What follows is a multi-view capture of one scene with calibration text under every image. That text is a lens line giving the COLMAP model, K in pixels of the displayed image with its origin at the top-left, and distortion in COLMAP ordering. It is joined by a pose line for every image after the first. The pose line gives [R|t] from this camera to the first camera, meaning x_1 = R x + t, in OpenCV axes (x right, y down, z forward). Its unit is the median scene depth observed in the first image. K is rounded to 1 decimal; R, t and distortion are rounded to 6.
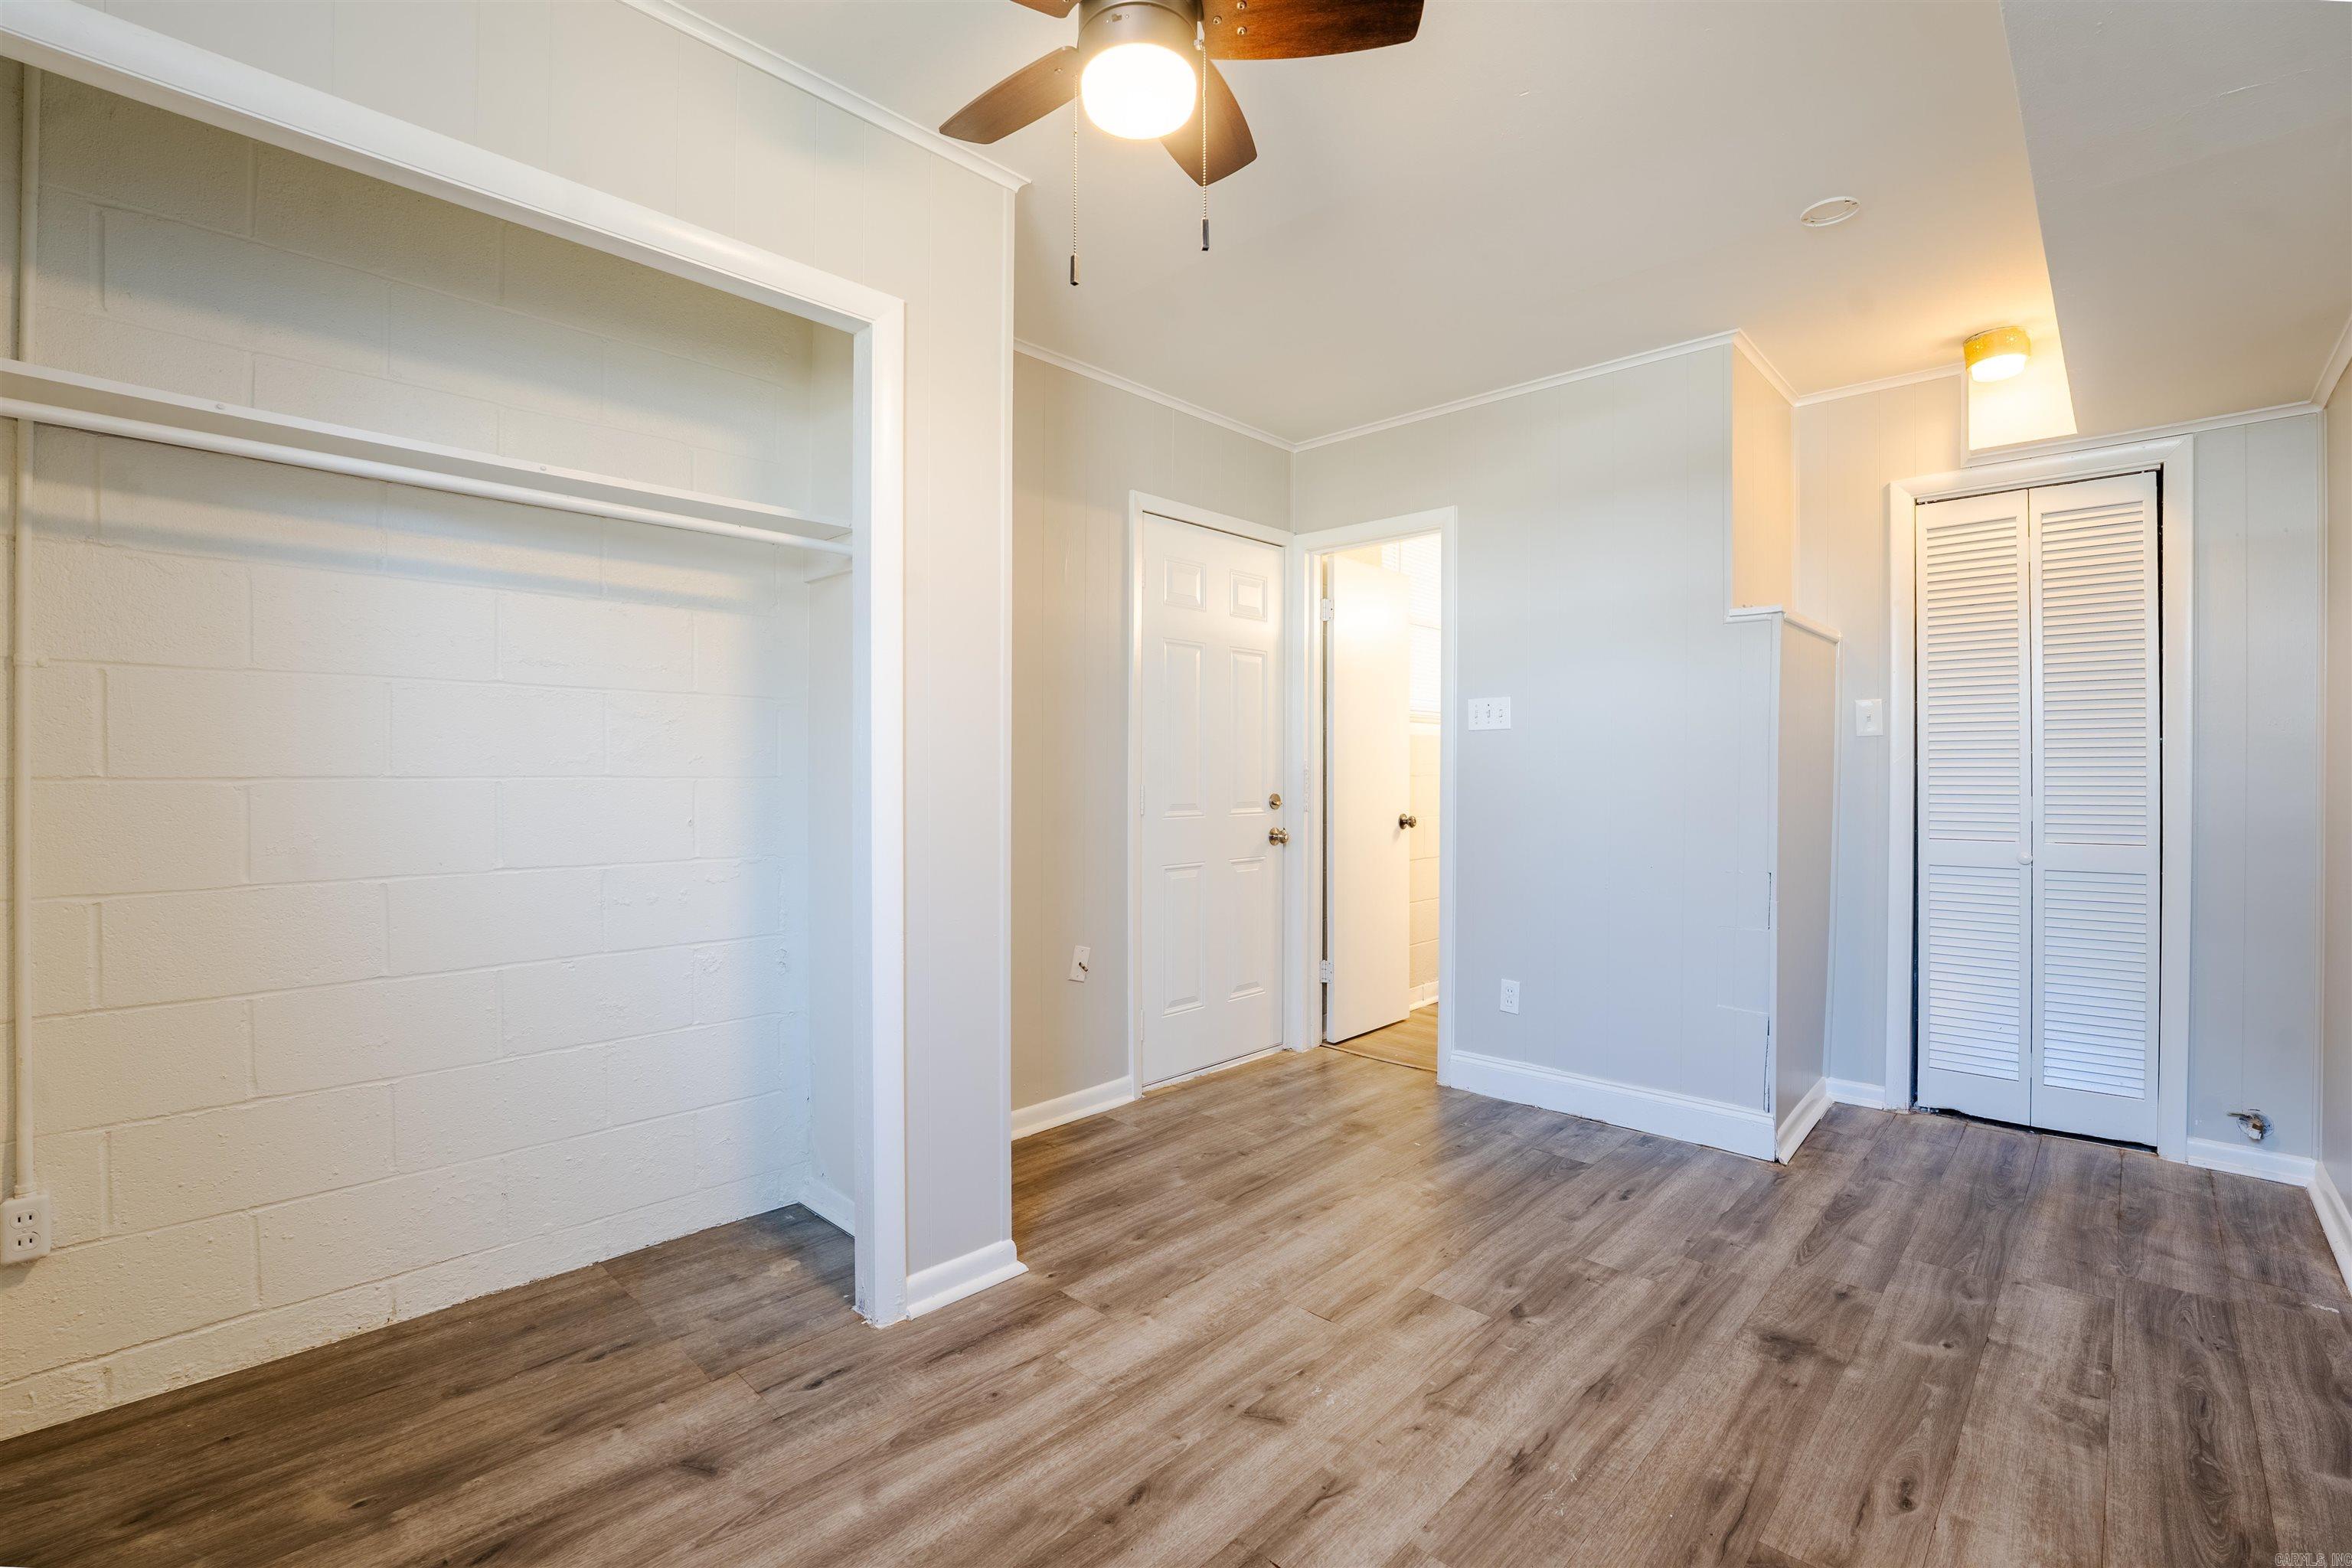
lens RADIAL K [[980.7, 0, 1176.0], [0, 980.7, 784.0], [0, 0, 1]] dist [-0.021467, 0.000509]
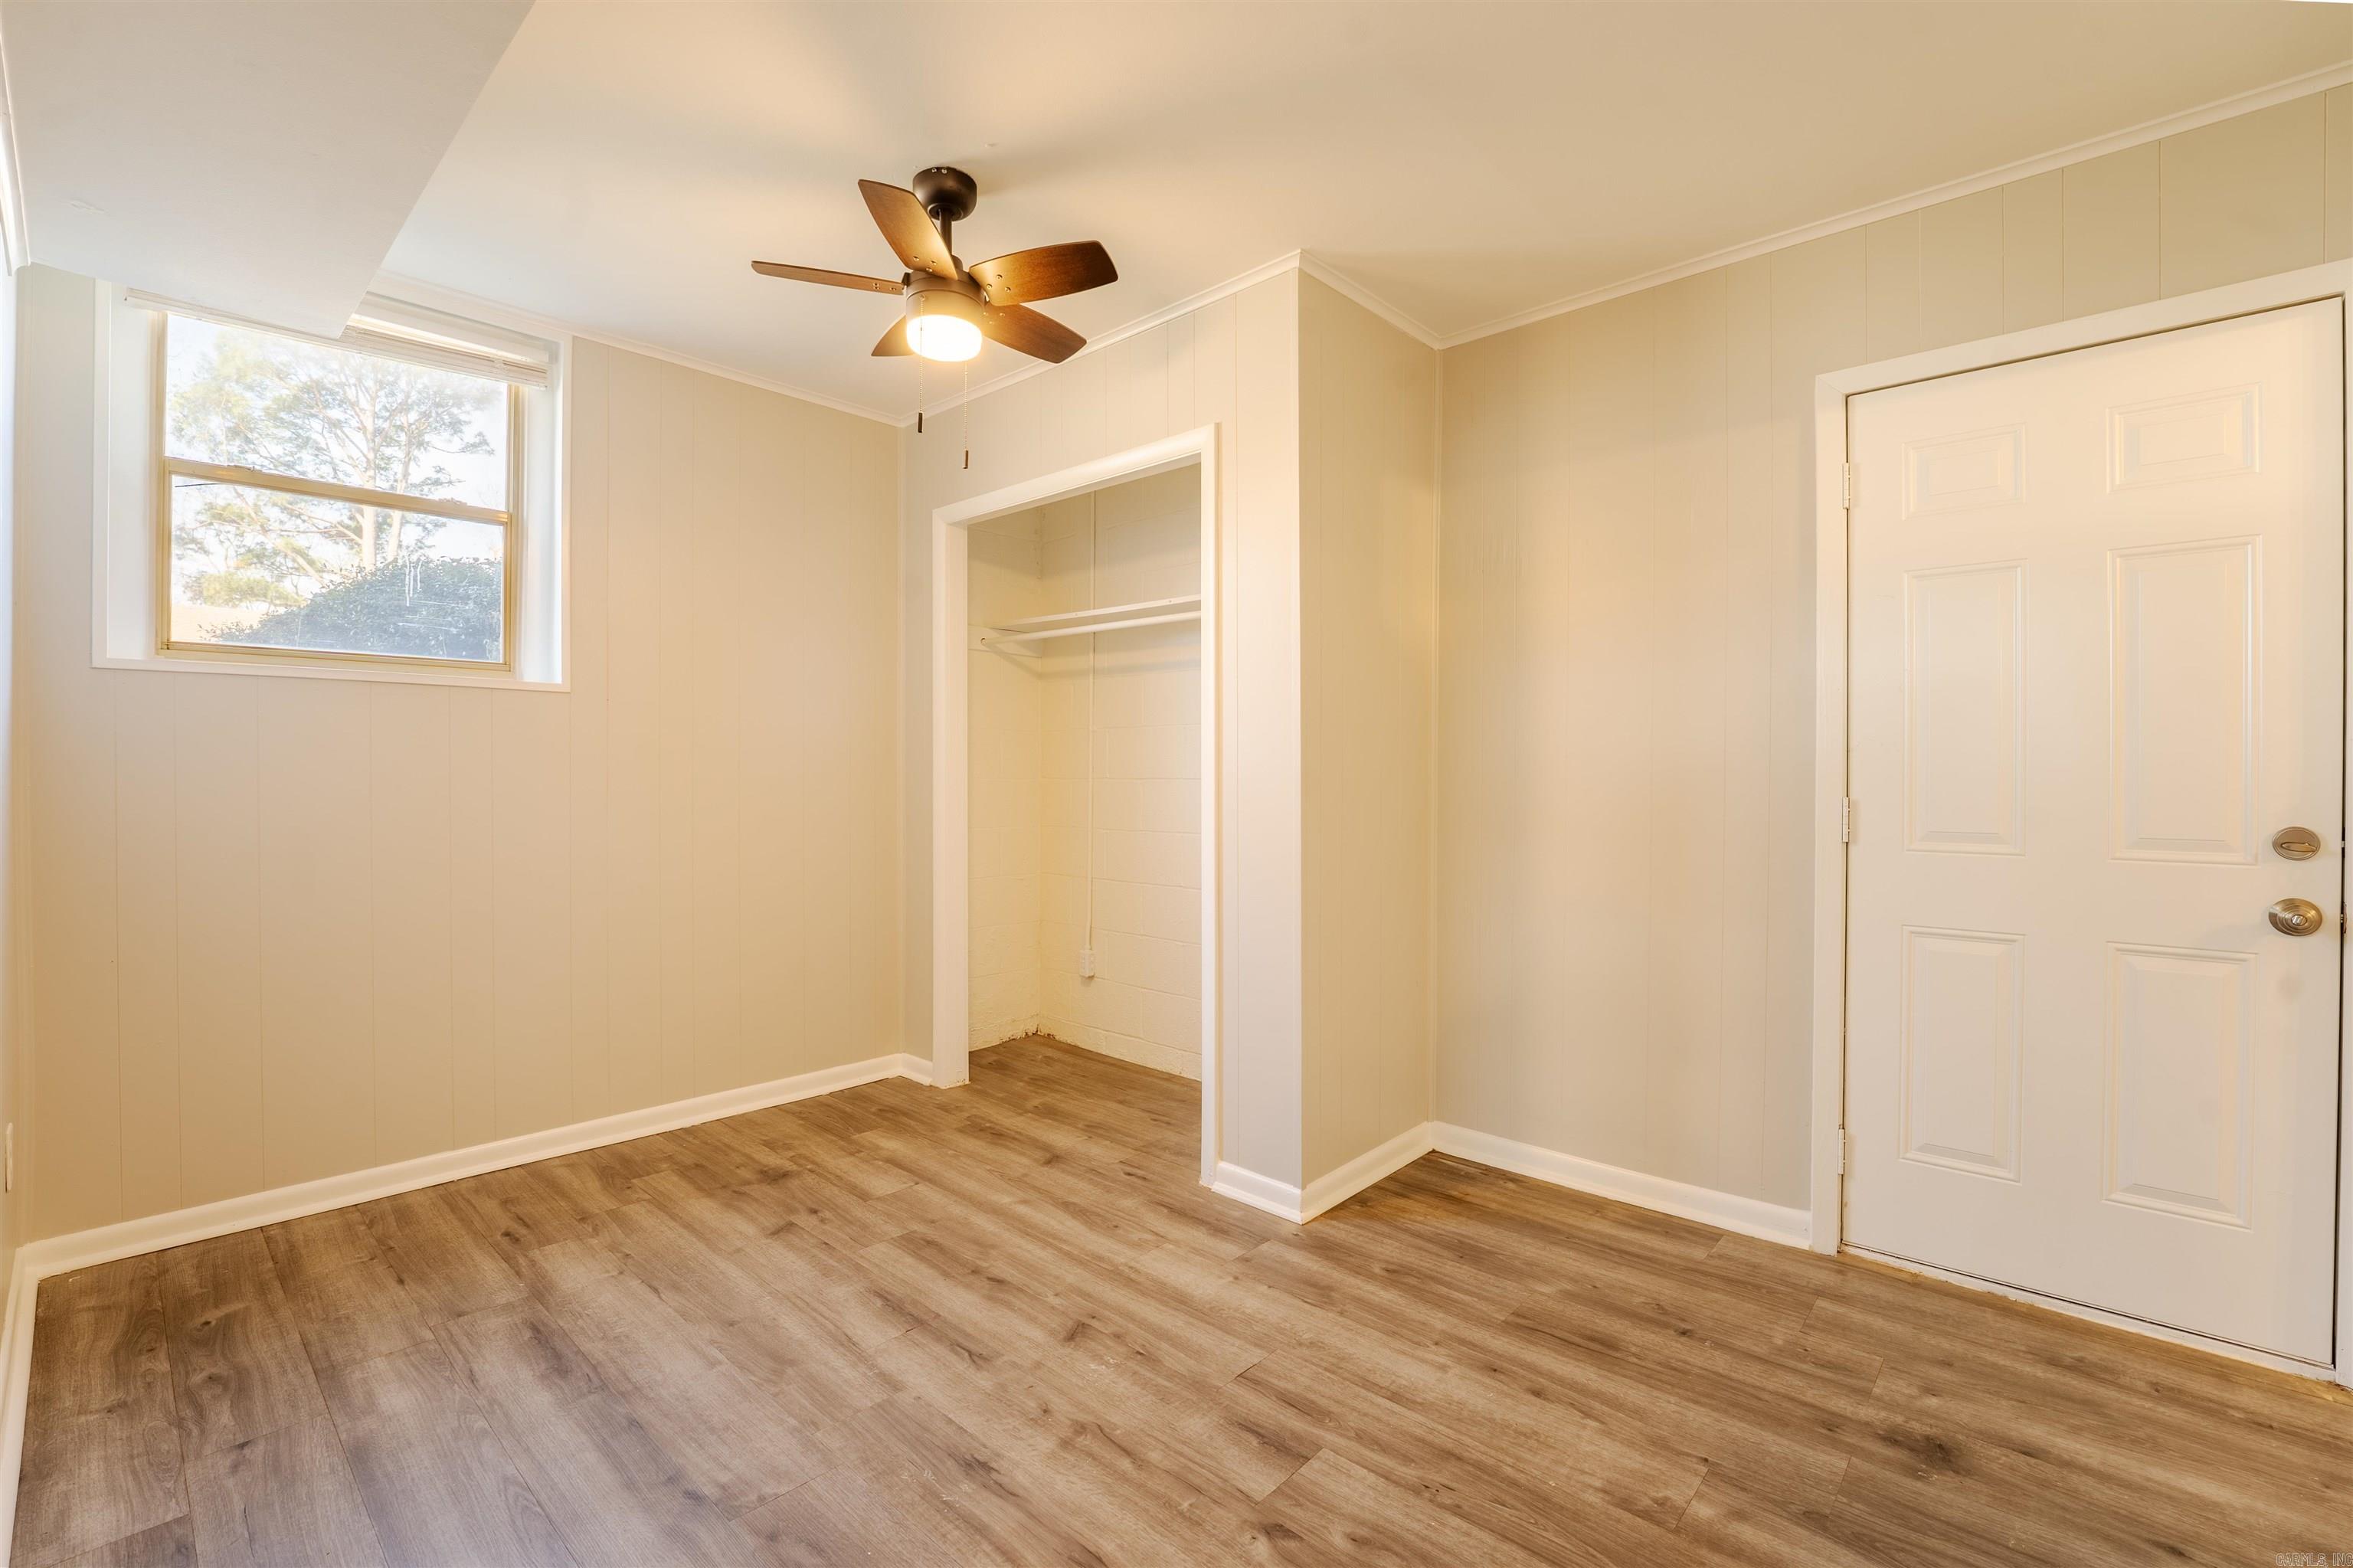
lens RADIAL K [[962.7, 0, 1178.7], [0, 962.7, 778.4], [0, 0, 1]] dist [-0.029792, 0.004033]
pose [[0.073748, 0.001276, -0.997276, 1.060594], [-0.018109, 0.999836, -0.000060, -0.007534], [0.997112, 0.018064, 0.073759, 0.885720]]
